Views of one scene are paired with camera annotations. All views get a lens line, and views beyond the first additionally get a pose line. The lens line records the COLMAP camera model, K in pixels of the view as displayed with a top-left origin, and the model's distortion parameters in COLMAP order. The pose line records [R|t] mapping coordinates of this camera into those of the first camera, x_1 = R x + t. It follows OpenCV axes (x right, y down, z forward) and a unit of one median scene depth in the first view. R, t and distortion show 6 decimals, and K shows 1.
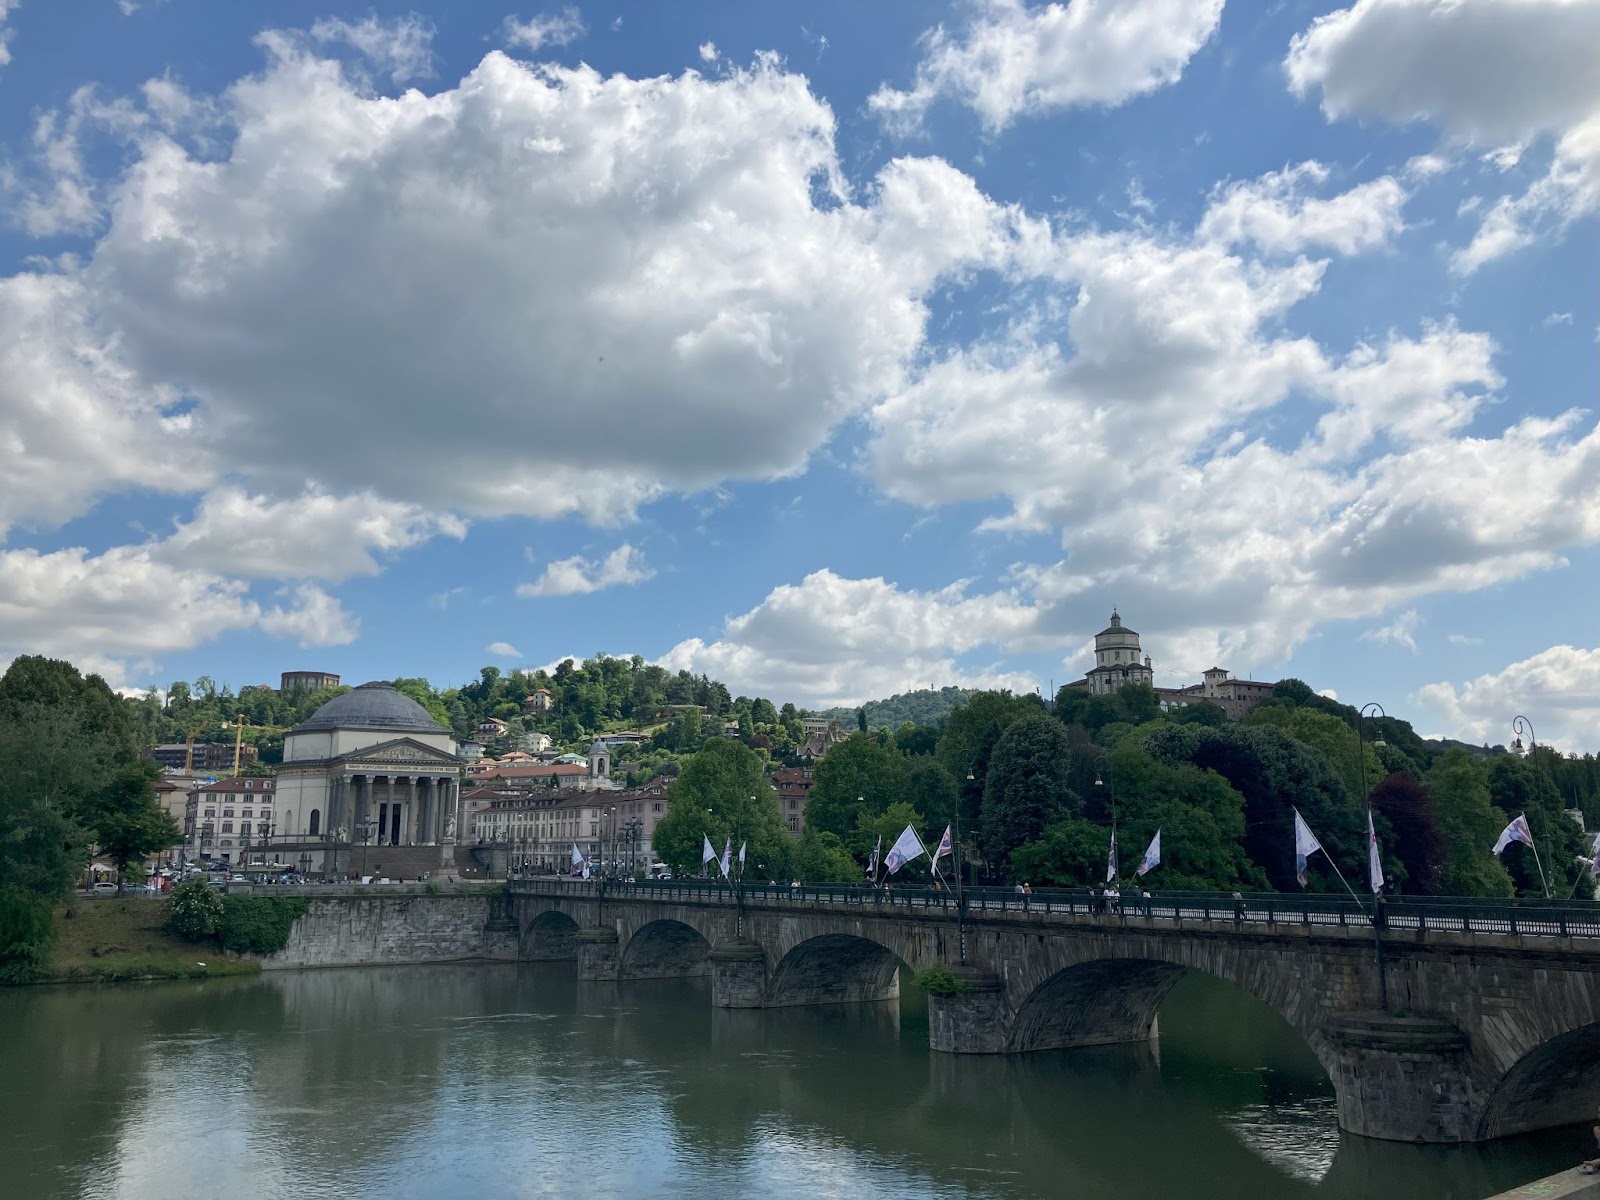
lens RADIAL K [[1309.2, 0, 802.0], [0, 1309.2, 595.1], [0, 0, 1]] dist [0.079989, -0.002829]
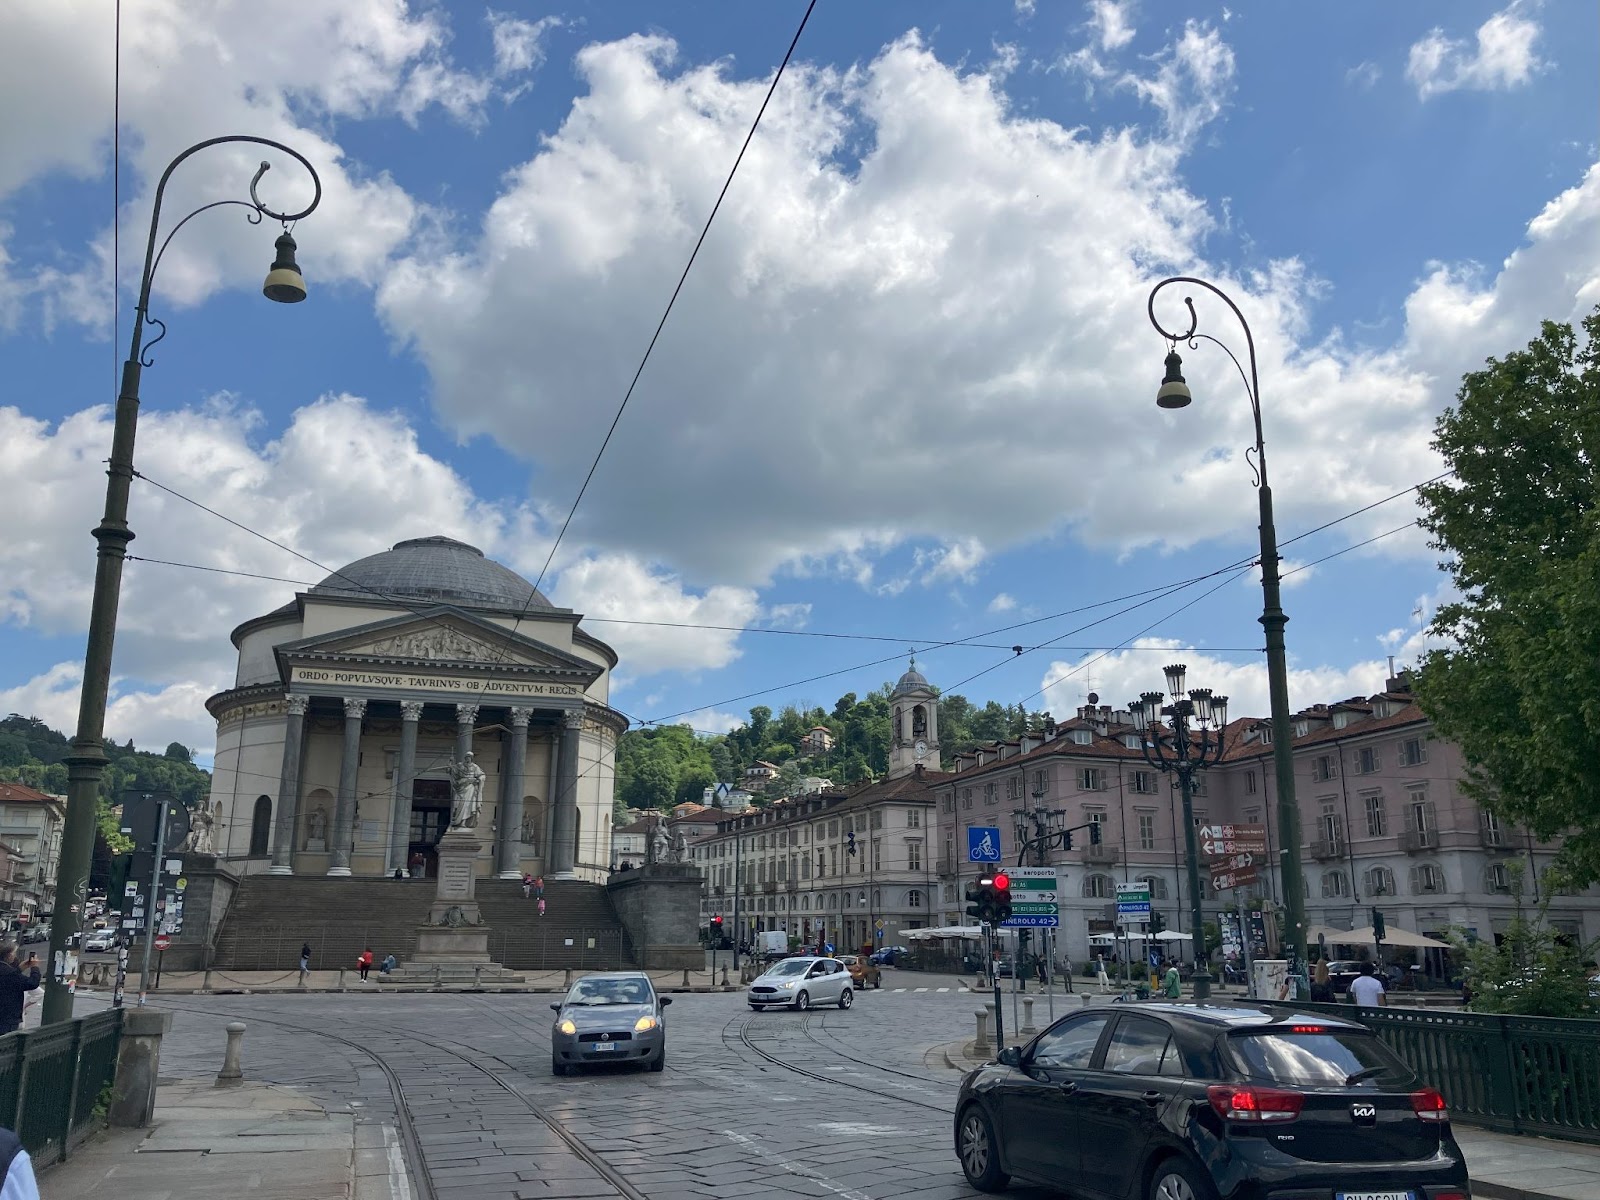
lens RADIAL K [[1309.2, 0, 794.0], [0, 1309.2, 601.4], [0, 0, 1]] dist [0.079989, -0.002829]
pose [[0.975433, -0.050659, -0.214391, -0.036823], [0.038620, 0.997452, -0.059975, 0.044102], [0.216884, 0.050222, 0.974905, 0.208436]]
